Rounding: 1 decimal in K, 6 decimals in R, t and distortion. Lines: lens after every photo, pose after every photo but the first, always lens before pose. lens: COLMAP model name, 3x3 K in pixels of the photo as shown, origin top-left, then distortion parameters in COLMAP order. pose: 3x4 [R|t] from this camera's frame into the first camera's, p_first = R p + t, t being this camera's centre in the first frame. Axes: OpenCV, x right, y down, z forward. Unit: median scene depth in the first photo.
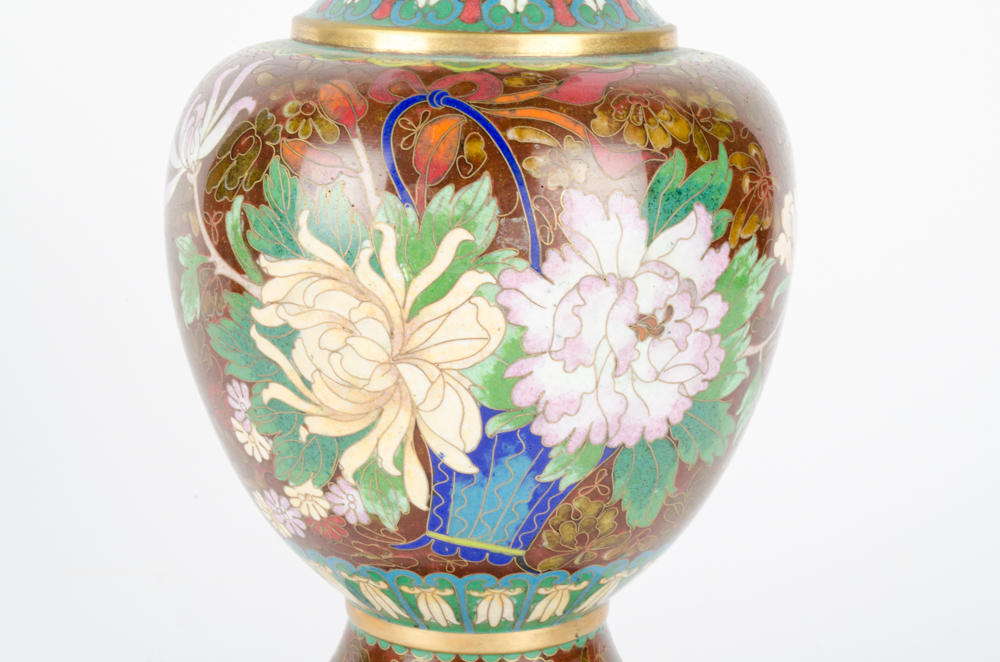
lens RADIAL K [[2216.2, 0, 505.1], [0, 2216.2, 325.9], [0, 0, 1]] dist [0.092486, 0.000000]
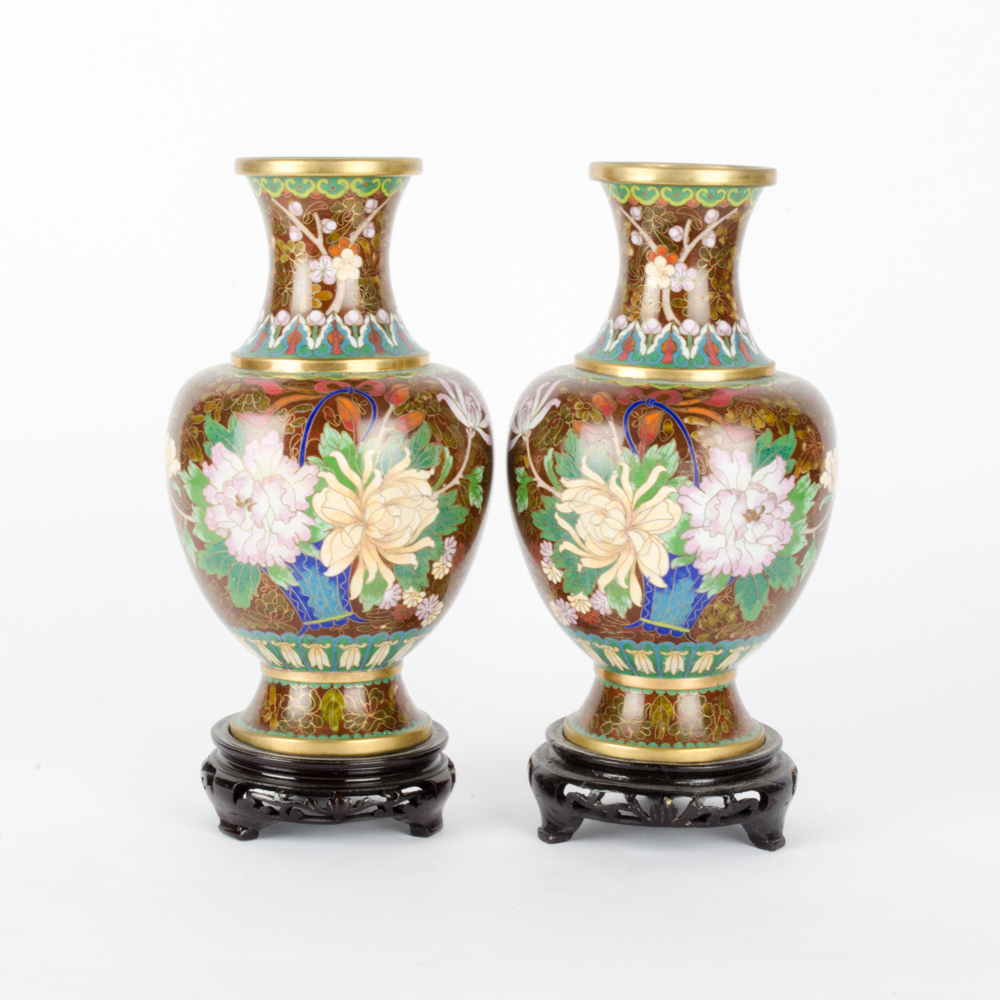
lens RADIAL K [[2406.3, 0, 502.2], [0, 2406.3, 501.8], [0, 0, 1]] dist [-0.030816, 0.000000]
pose [[0.996350, 0.018549, -0.083326, 0.019172], [-0.021436, 0.999196, -0.033881, 0.064827], [0.082630, 0.035544, 0.995946, -1.170960]]
